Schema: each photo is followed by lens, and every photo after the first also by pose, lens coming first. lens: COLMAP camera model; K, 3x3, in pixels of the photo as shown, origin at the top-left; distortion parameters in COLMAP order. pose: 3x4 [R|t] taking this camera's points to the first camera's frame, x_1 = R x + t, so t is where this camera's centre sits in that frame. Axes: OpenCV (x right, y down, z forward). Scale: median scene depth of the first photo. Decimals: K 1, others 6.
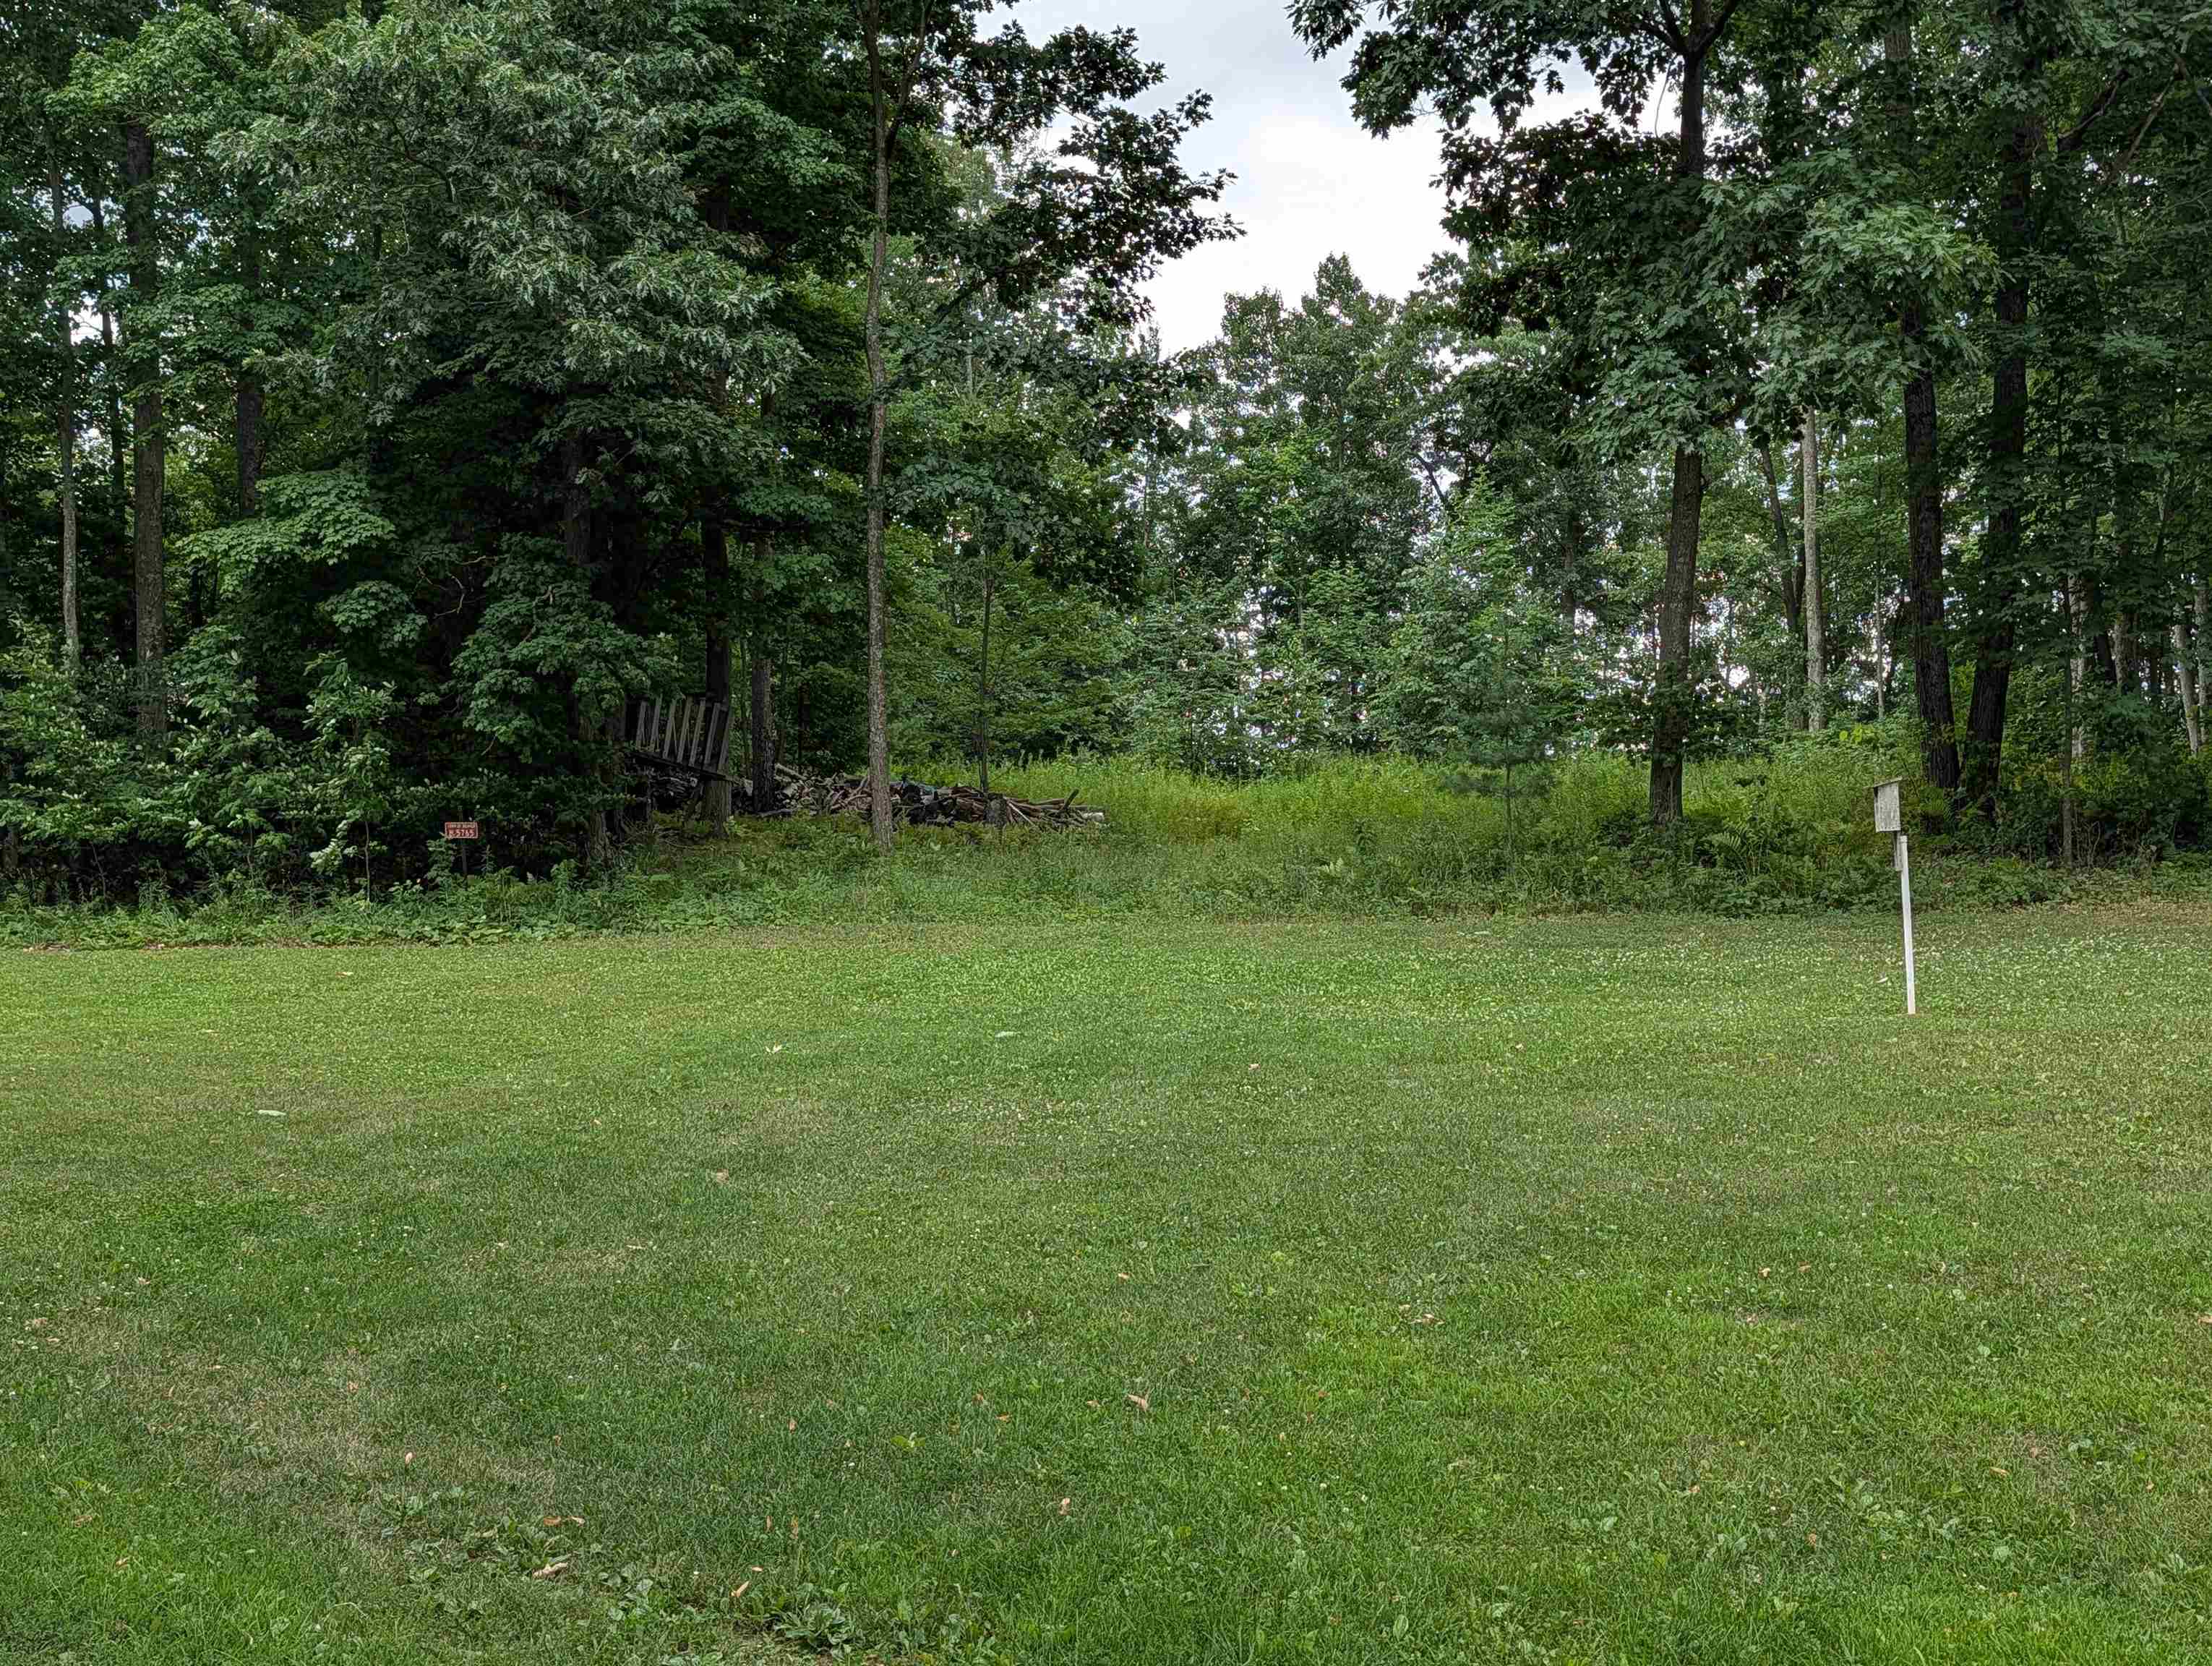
lens RADIAL K [[2154.8, 0, 1101.9], [0, 2154.8, 774.9], [0, 0, 1]] dist [0.134861, -0.389114]
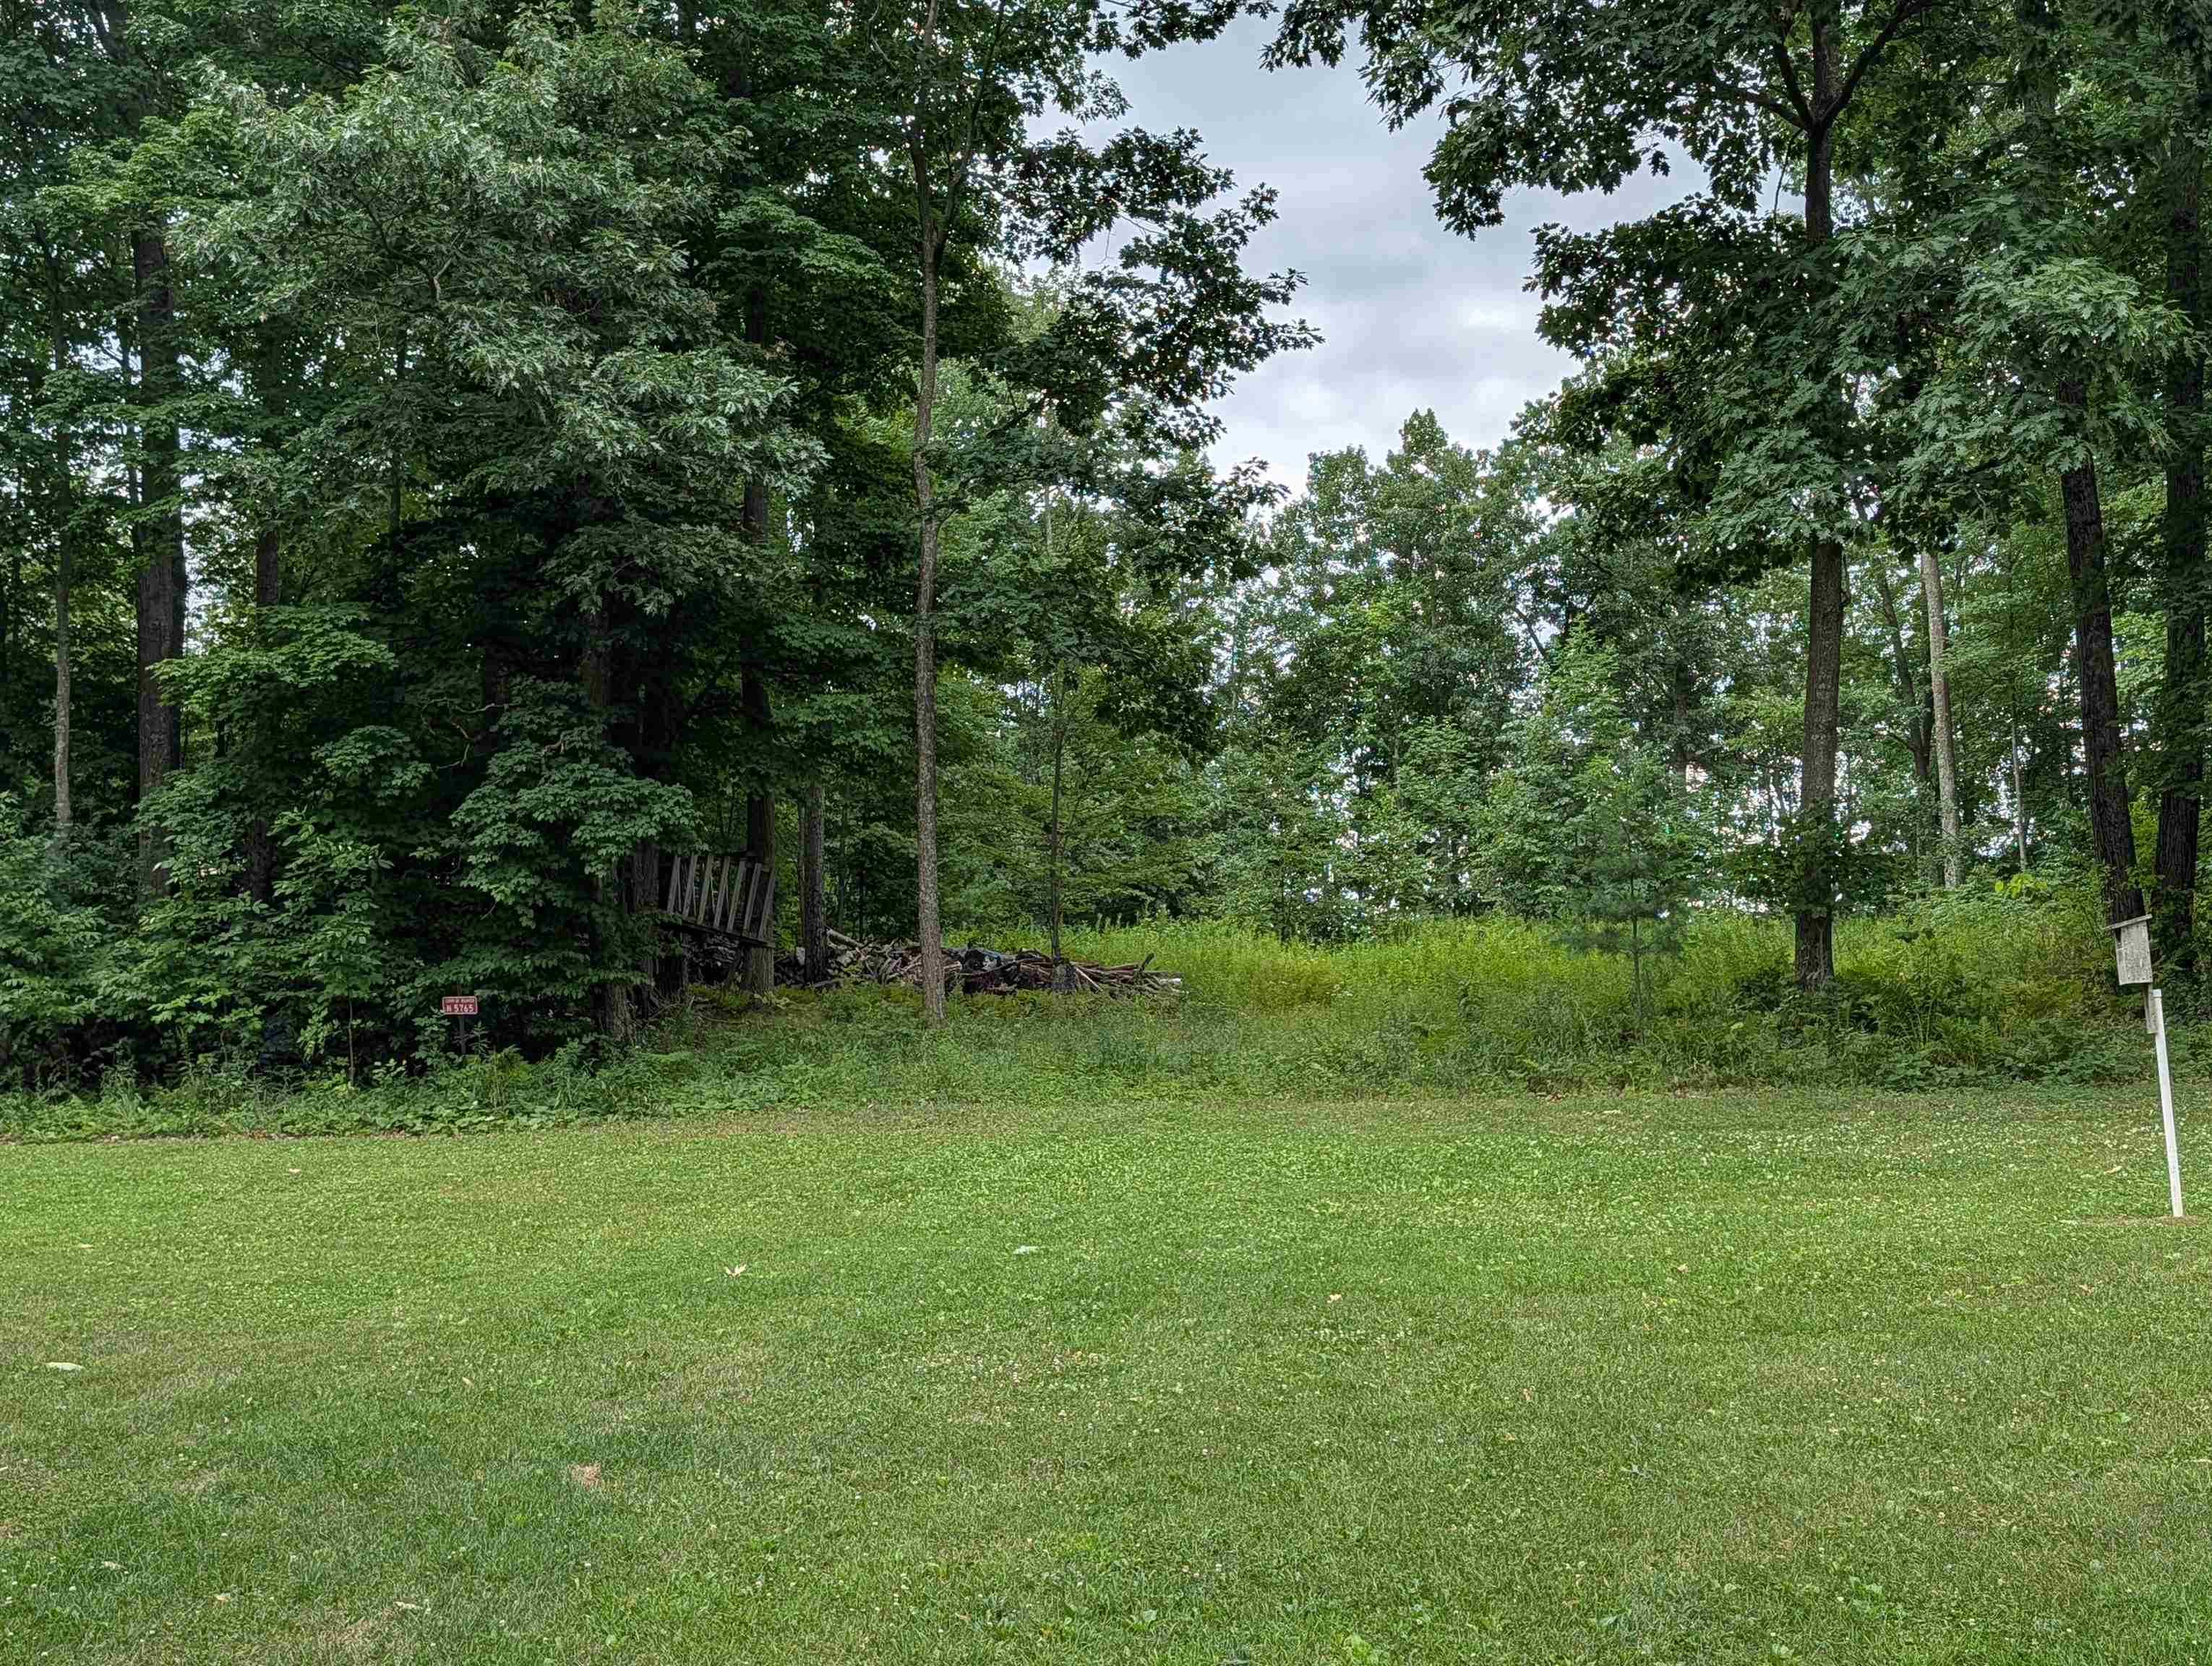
lens RADIAL K [[2154.8, 0, 1101.9], [0, 2154.8, 774.9], [0, 0, 1]] dist [0.134861, -0.389114]
pose [[0.998877, -0.014914, -0.044973, 0.011196], [0.011292, 0.996752, -0.079741, 0.004750], [0.046016, 0.079144, 0.995801, 0.095974]]
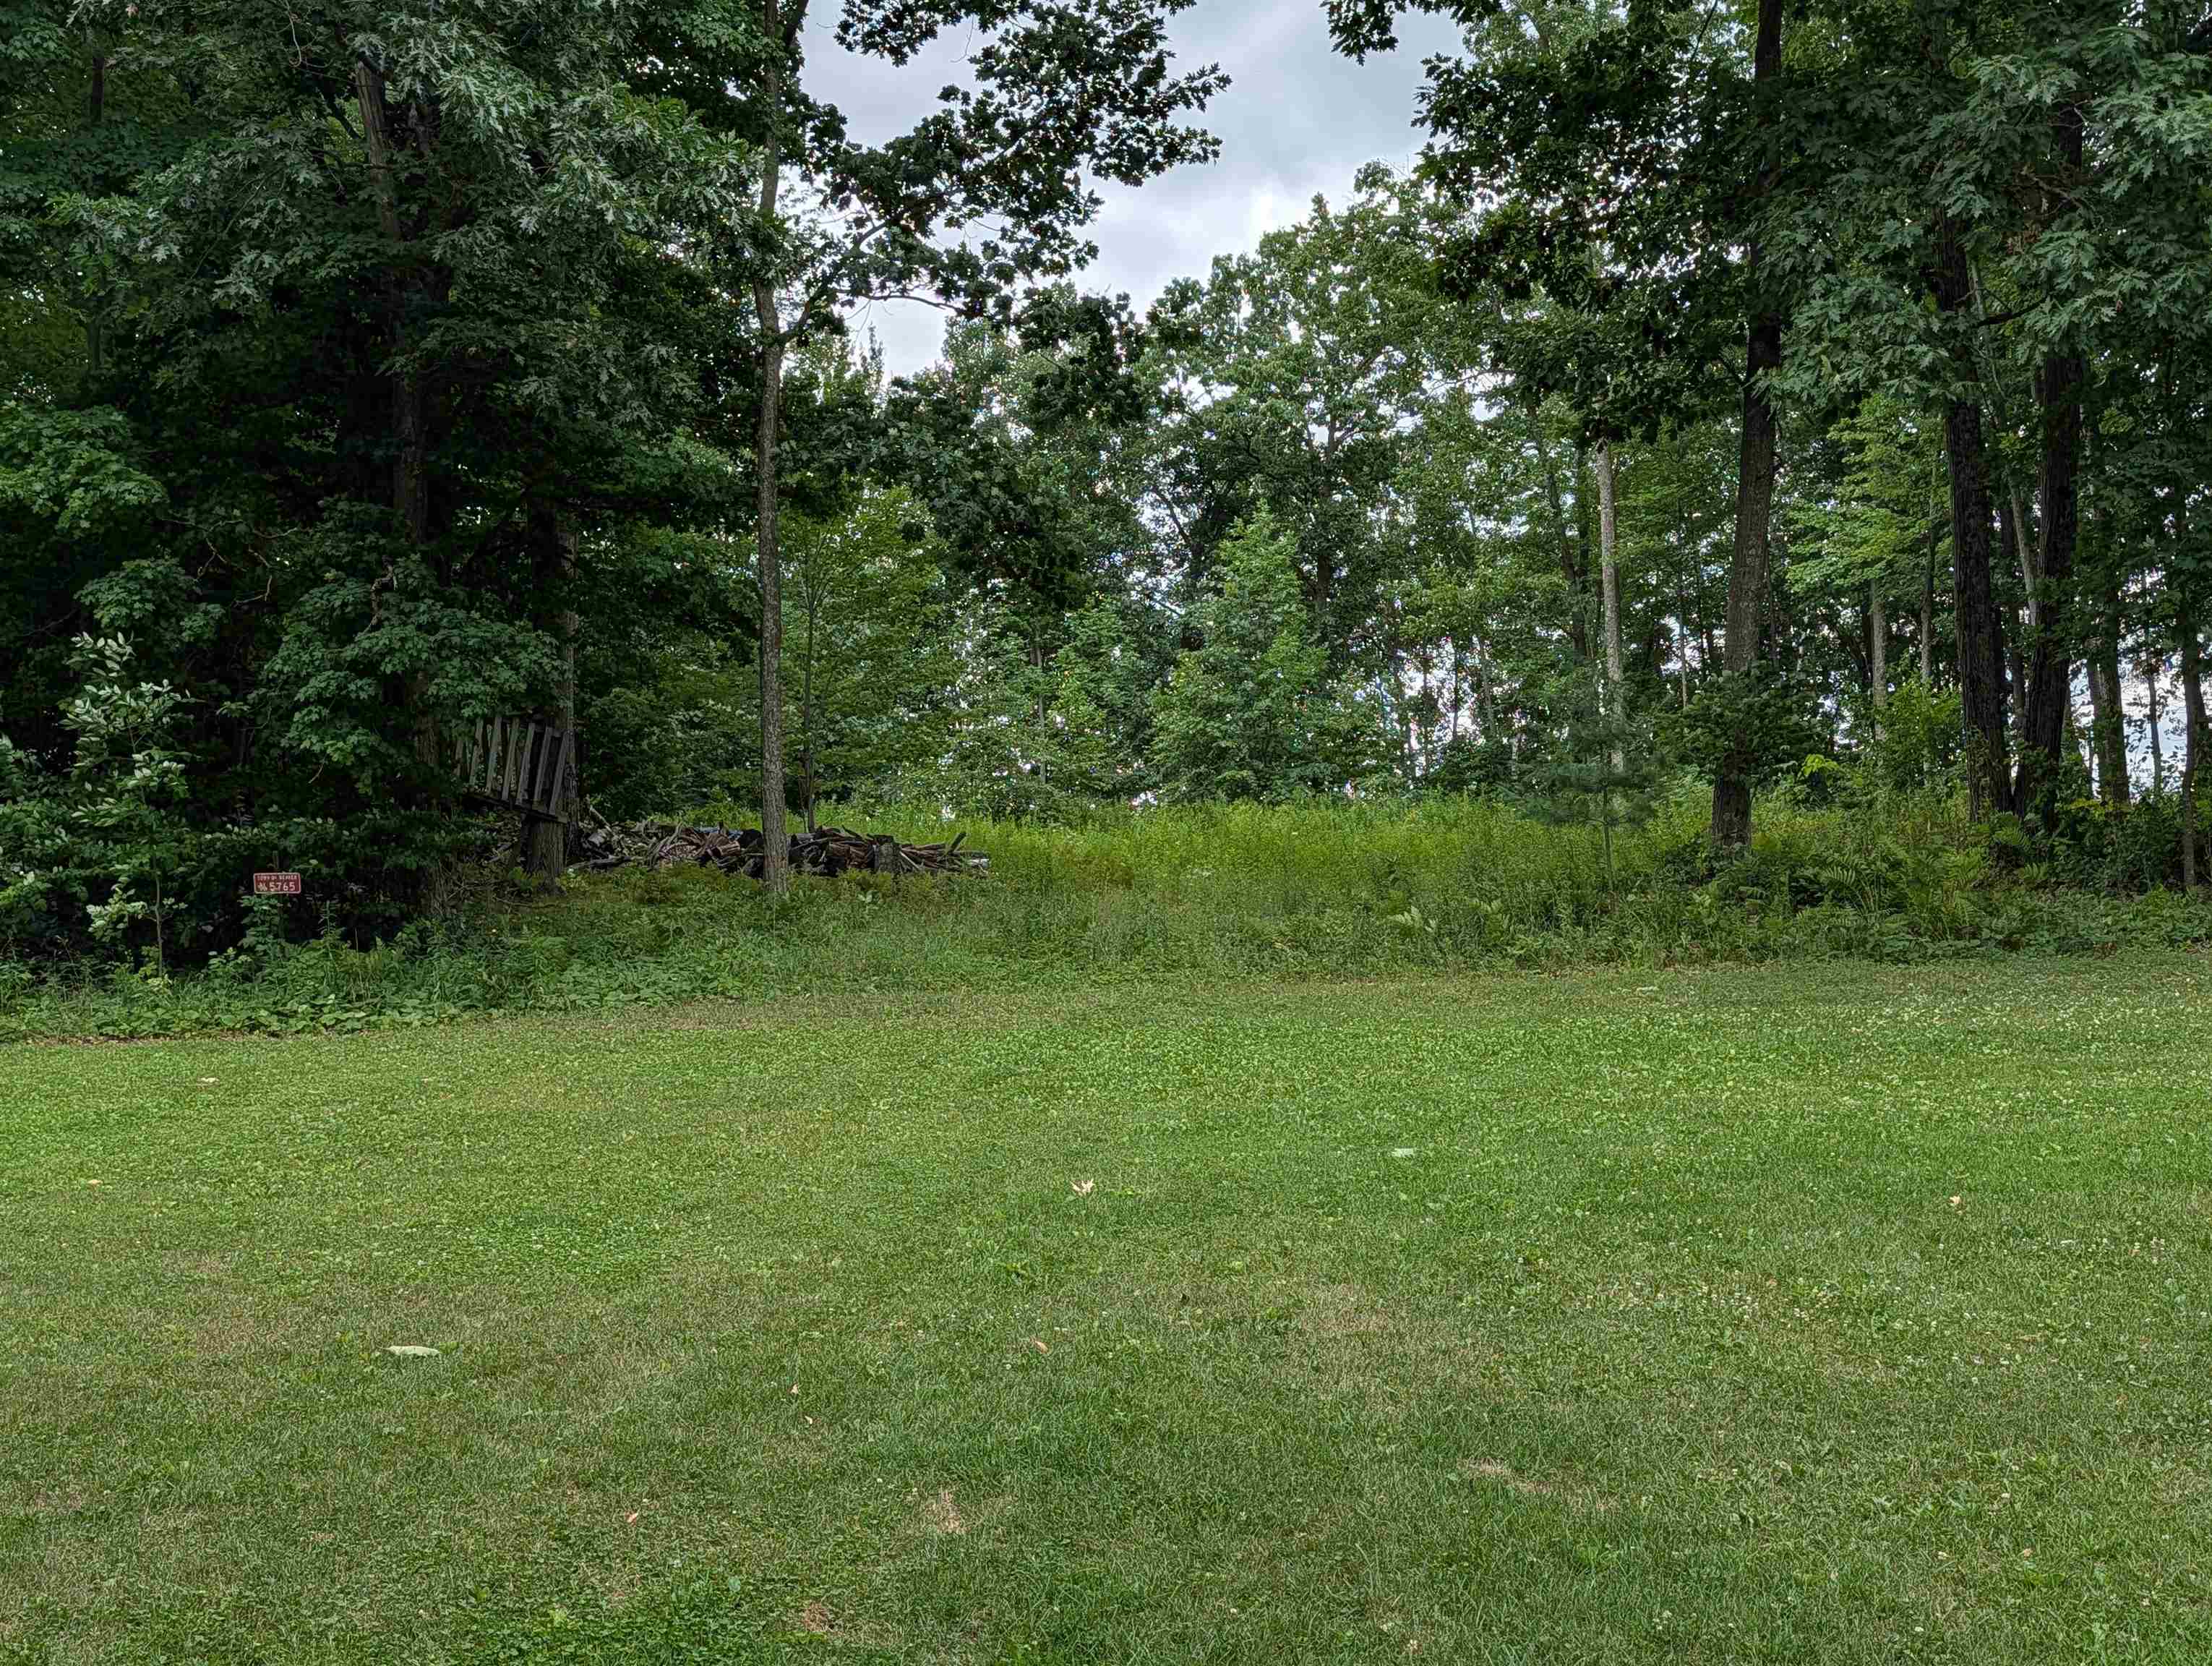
lens RADIAL K [[2176.3, 0, 1106.0], [0, 2176.3, 833.0], [0, 0, 1]] dist [0.077557, -0.574629]
pose [[0.985070, -0.009511, 0.171892, -0.124590], [0.009784, 0.999952, -0.000740, 0.010087], [-0.171876, 0.002411, 0.985116, 0.178777]]
